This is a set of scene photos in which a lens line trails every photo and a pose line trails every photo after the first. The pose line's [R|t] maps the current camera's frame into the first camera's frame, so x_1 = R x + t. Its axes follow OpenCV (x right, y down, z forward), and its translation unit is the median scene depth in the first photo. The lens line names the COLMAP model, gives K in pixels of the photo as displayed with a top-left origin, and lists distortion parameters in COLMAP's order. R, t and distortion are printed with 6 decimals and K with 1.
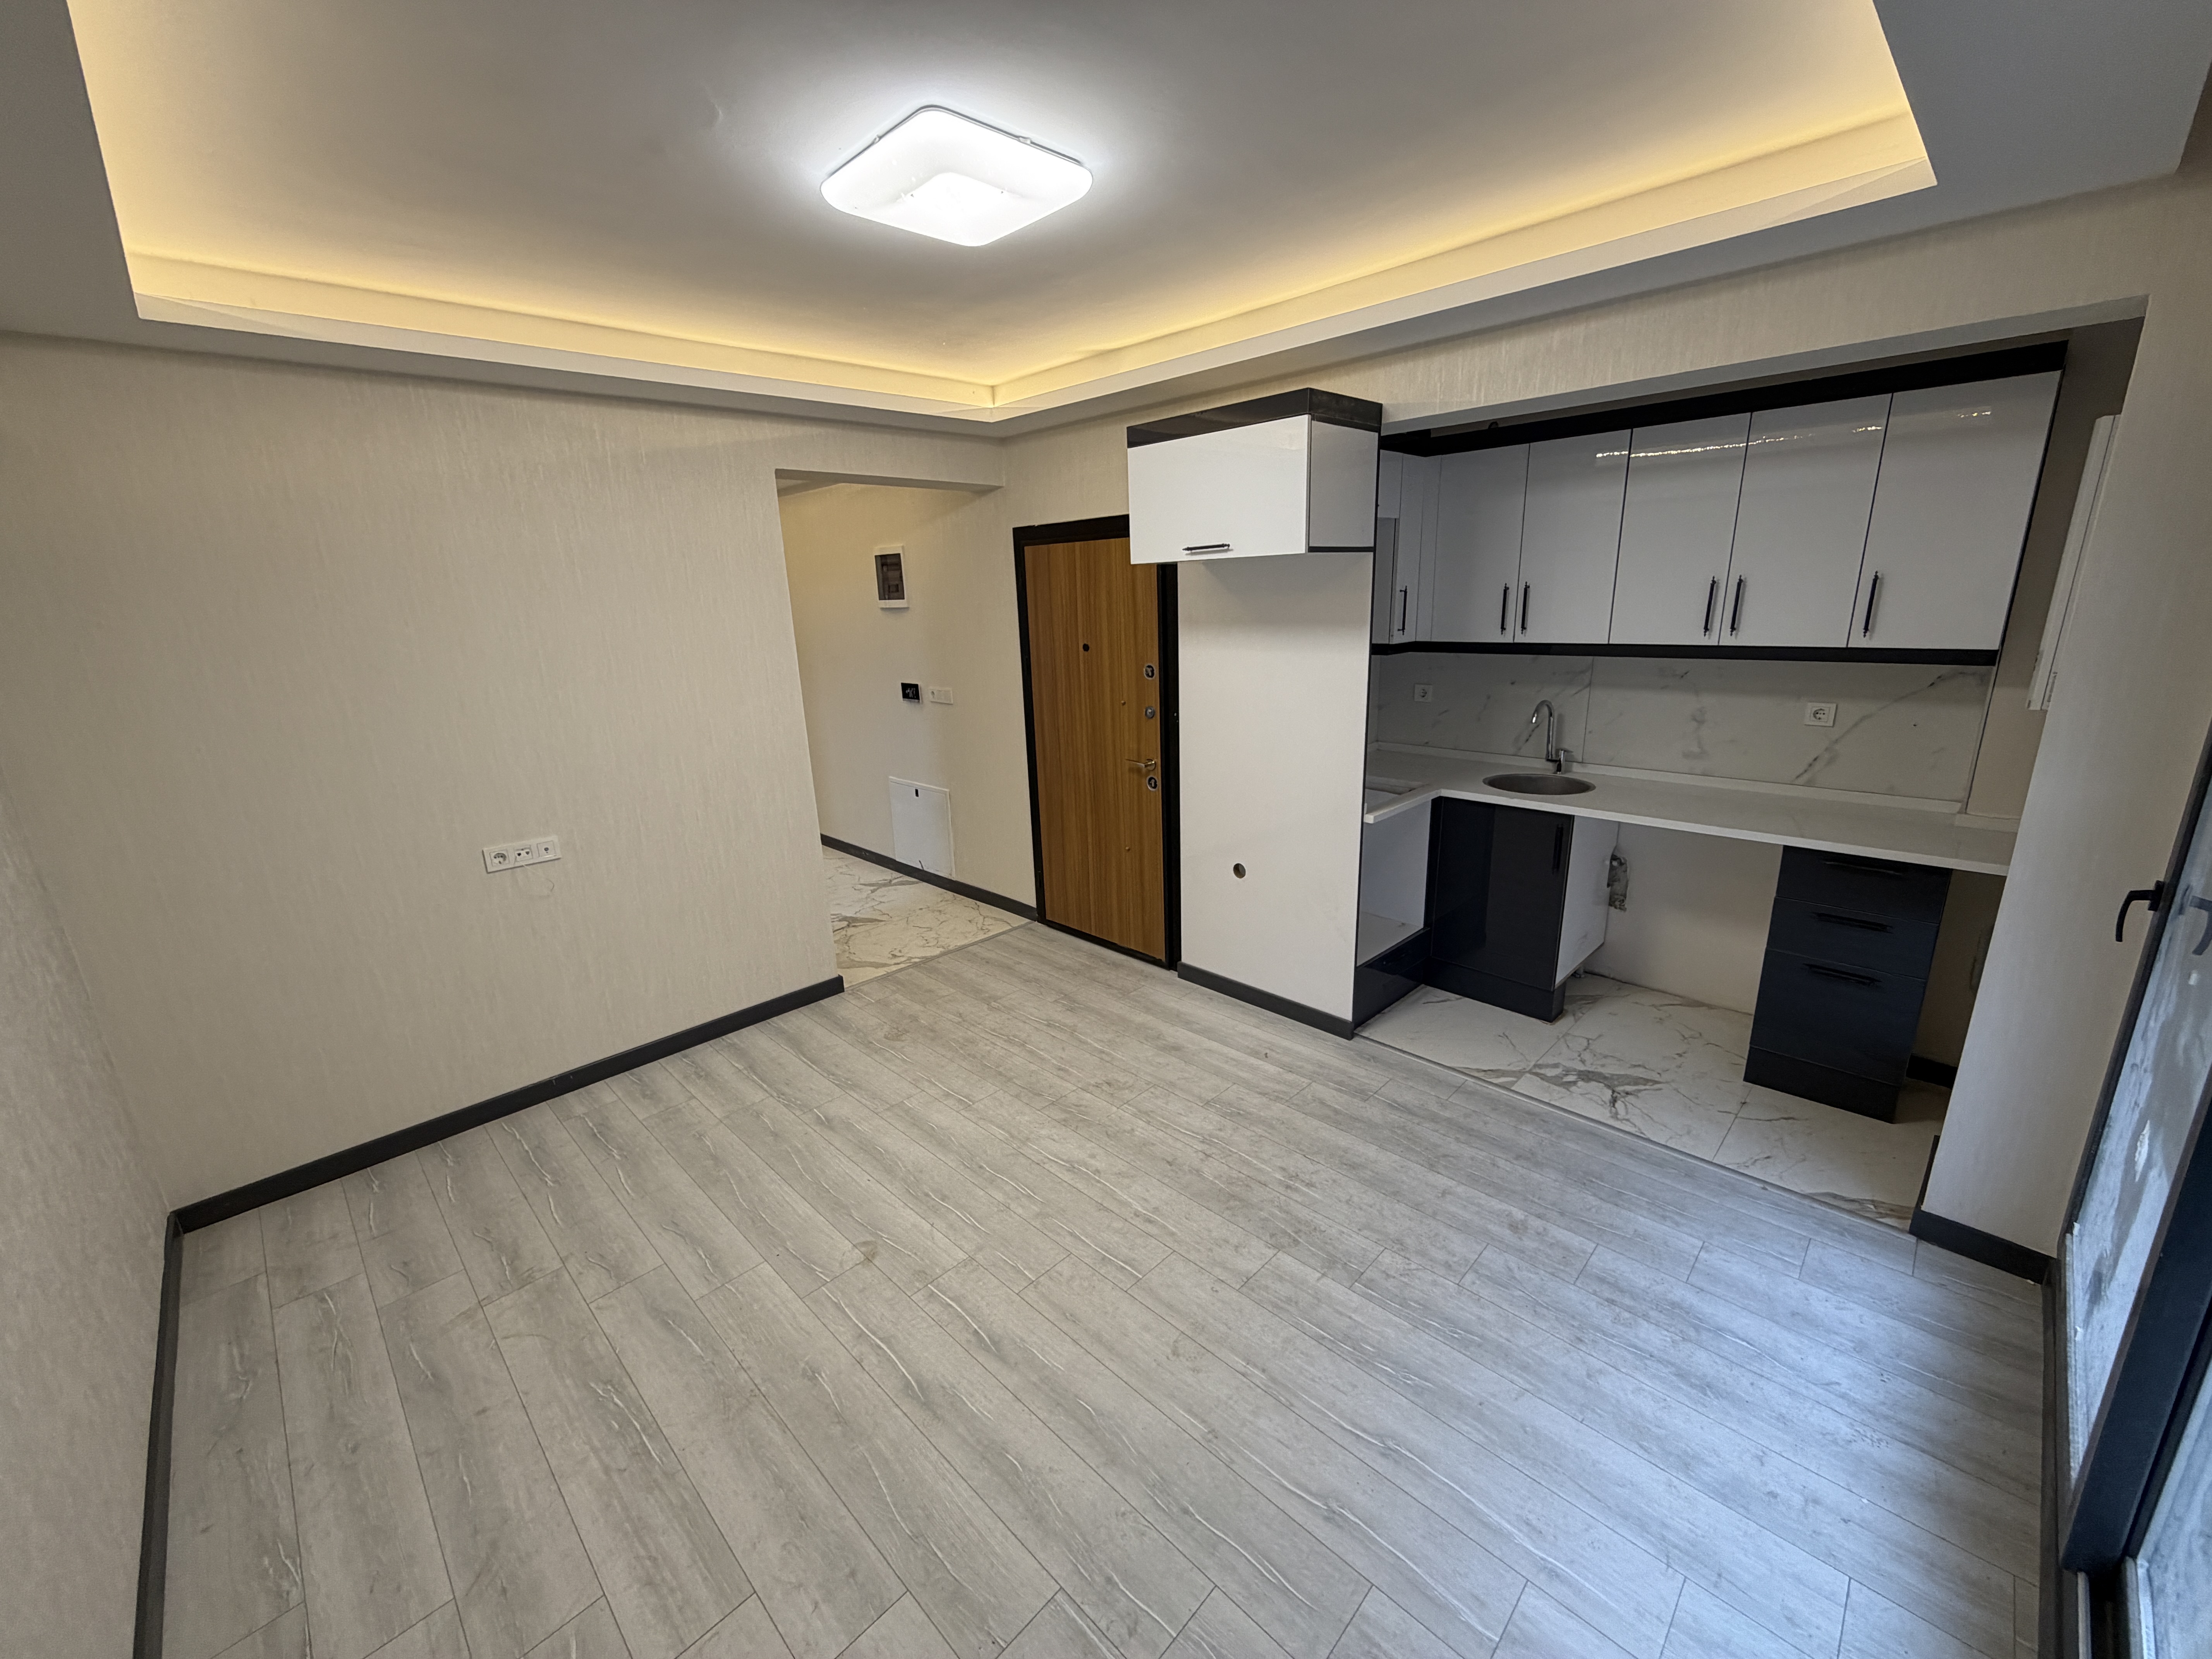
lens RADIAL K [[881.2, 0, 1100.0], [0, 881.2, 828.5], [0, 0, 1]] dist [-0.000617, 0.000299]
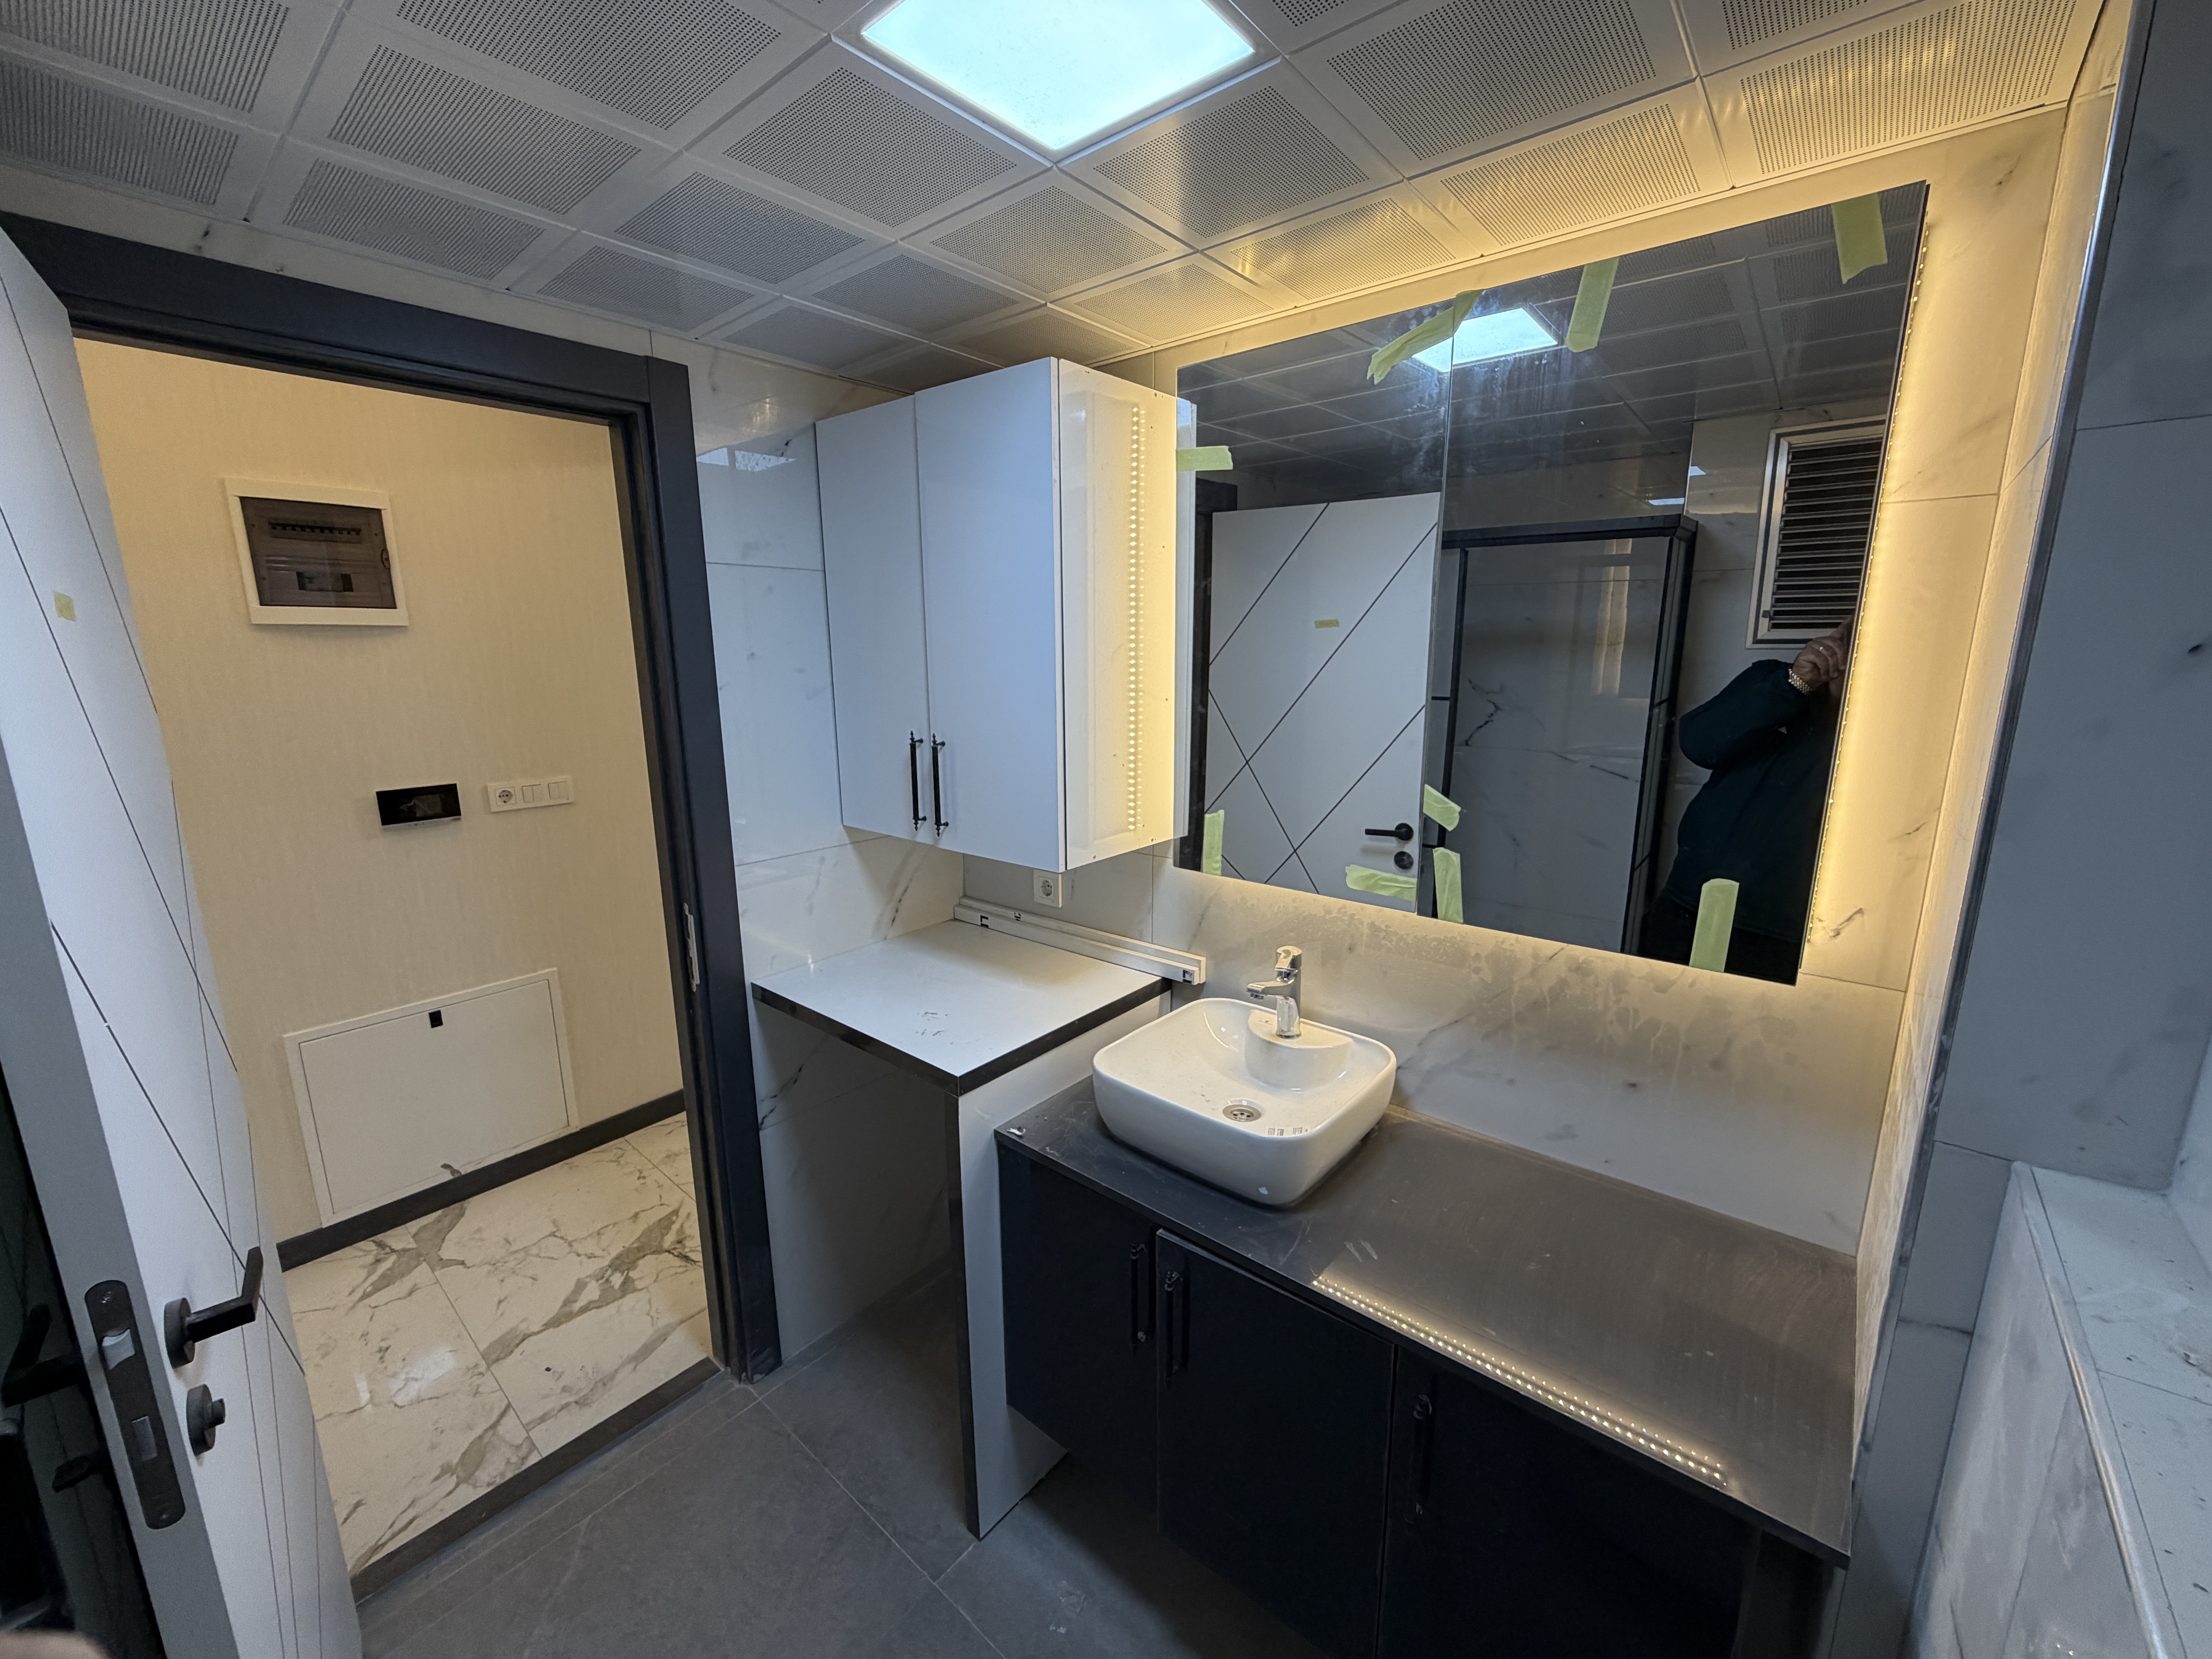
lens RADIAL K [[881.2, 0, 1121.2], [0, 881.2, 823.9], [0, 0, 1]] dist [-0.000617, 0.000299]
pose [[-0.099020, -0.159393, 0.982237, -1.459184], [0.269961, 0.945766, 0.180690, -0.265917], [-0.957766, 0.283057, -0.050620, 1.368786]]
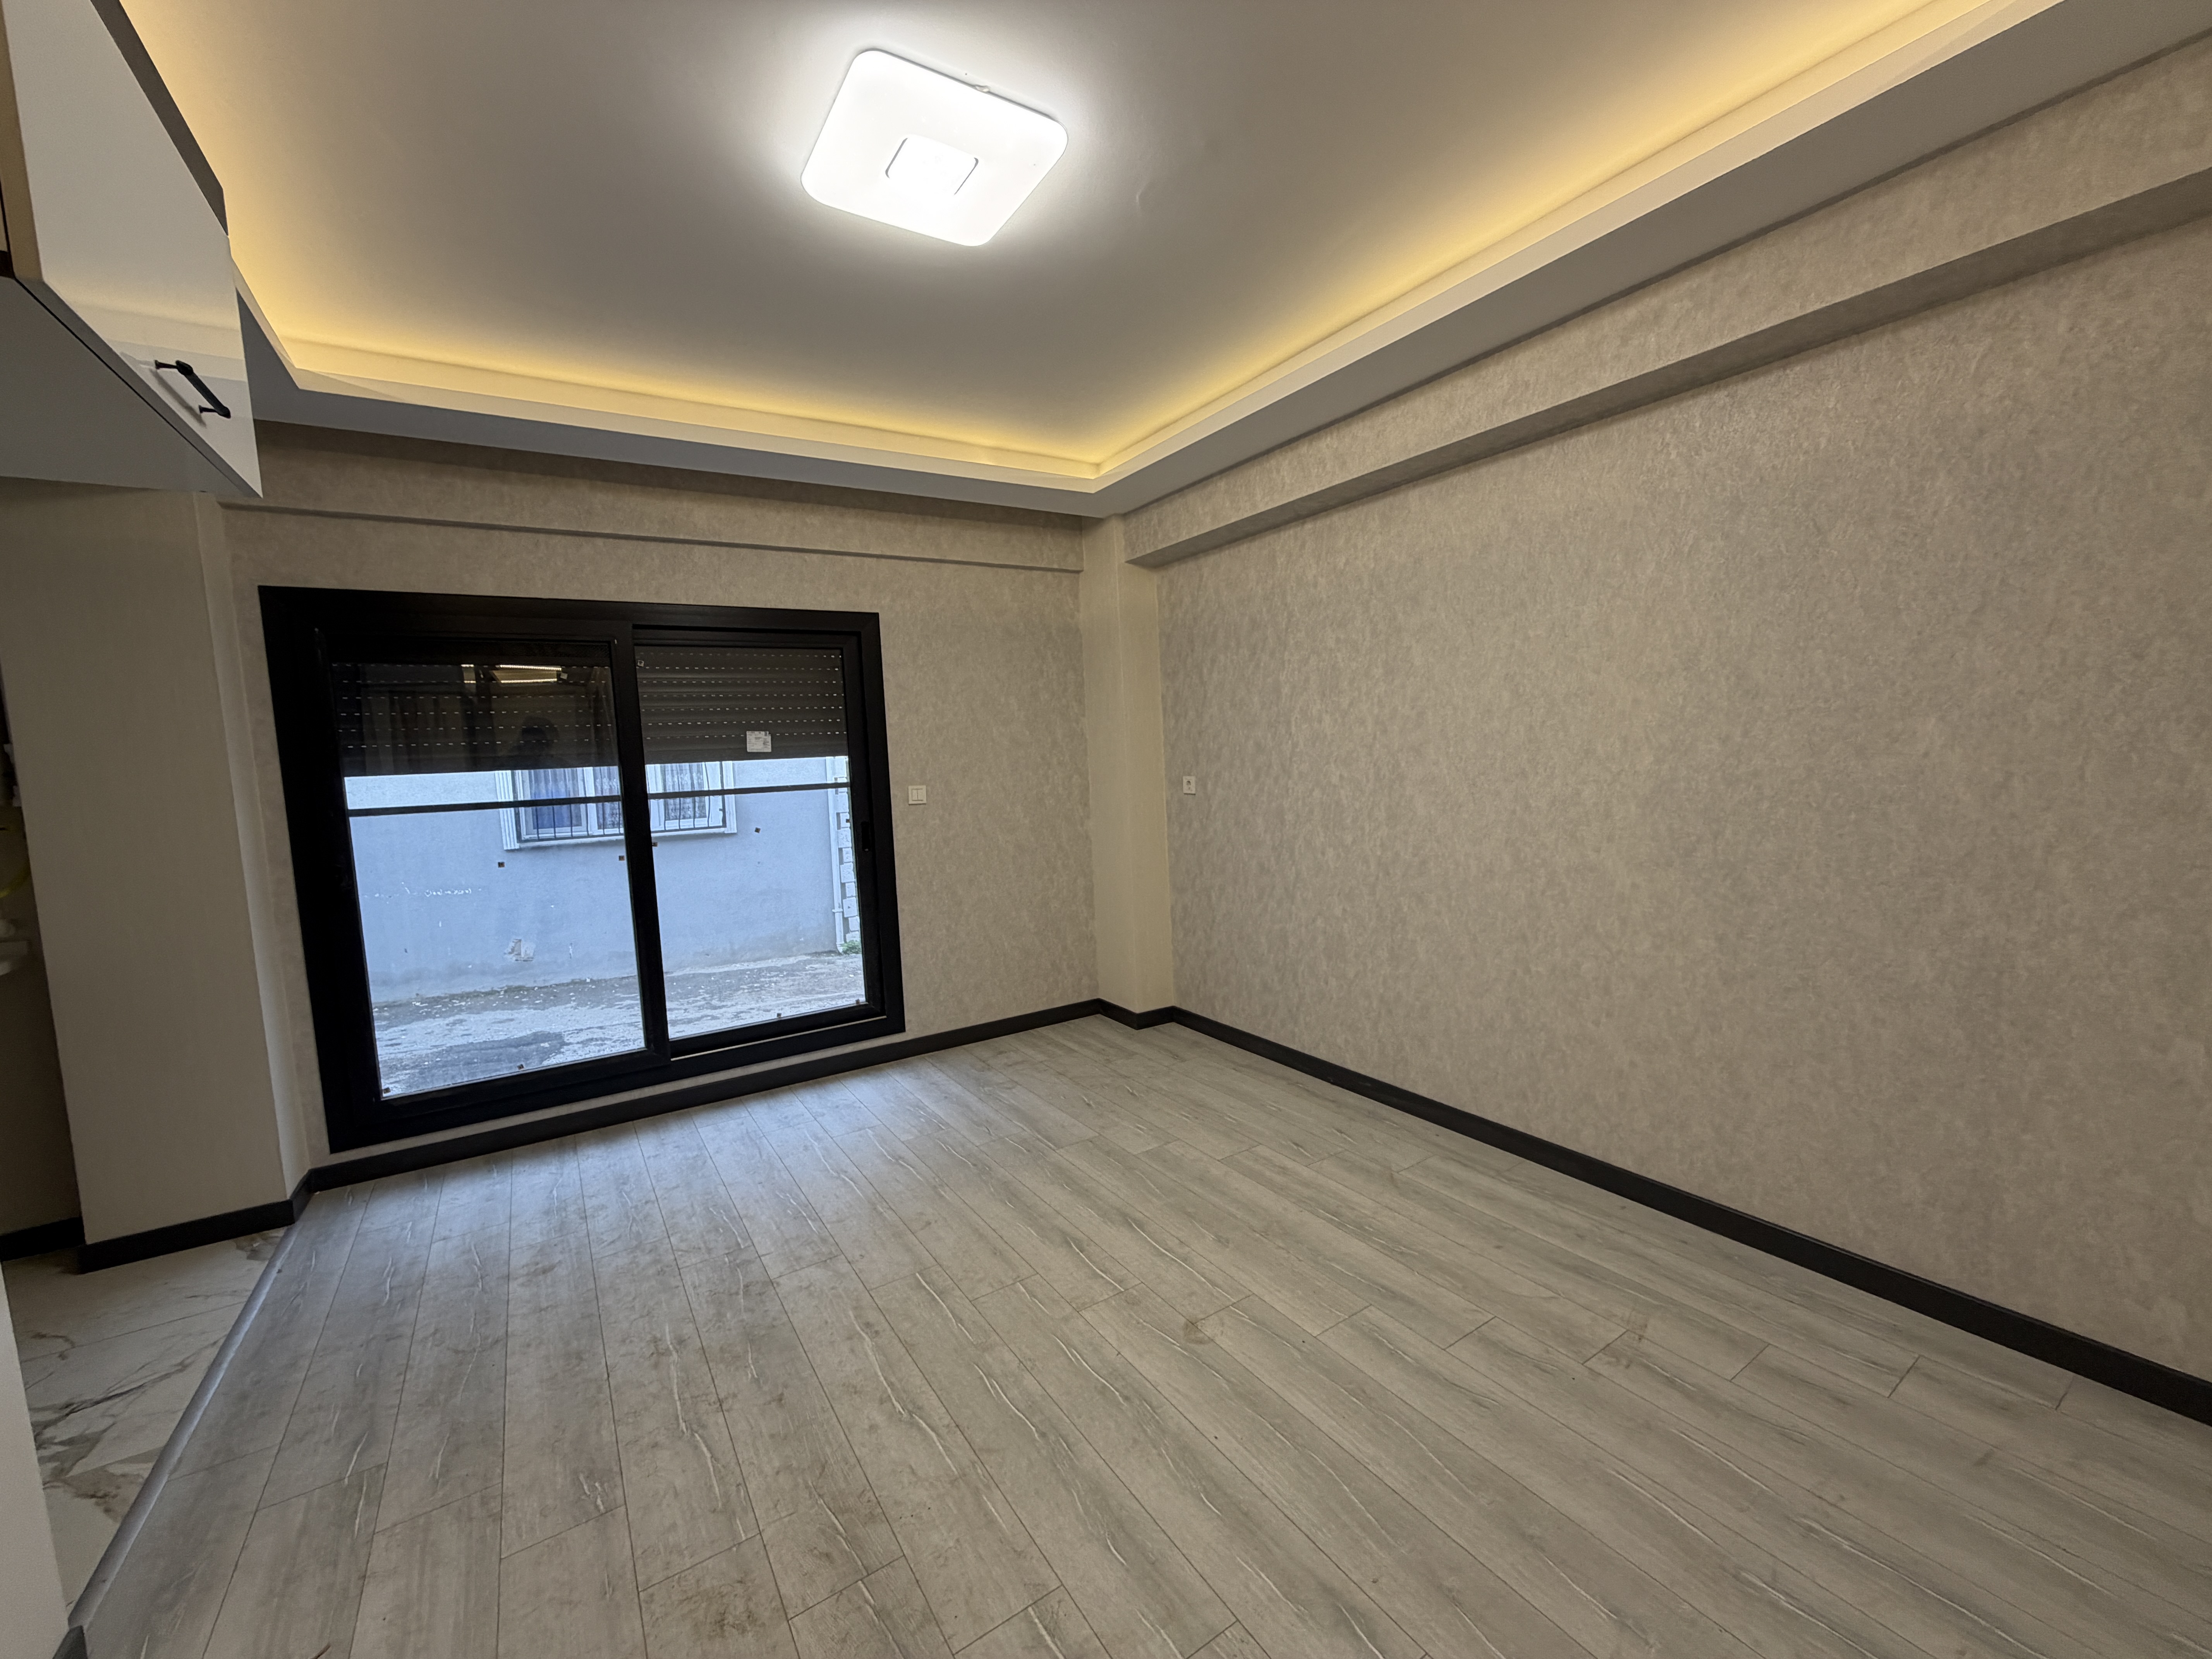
lens RADIAL K [[881.2, 0, 1099.7], [0, 881.2, 829.7], [0, 0, 1]] dist [-0.000617, 0.000299]
pose [[-0.974371, 0.061877, 0.216268, -0.373431], [0.134575, 0.930742, 0.340014, -0.257555], [-0.180251, 0.360404, -0.915215, 1.559014]]
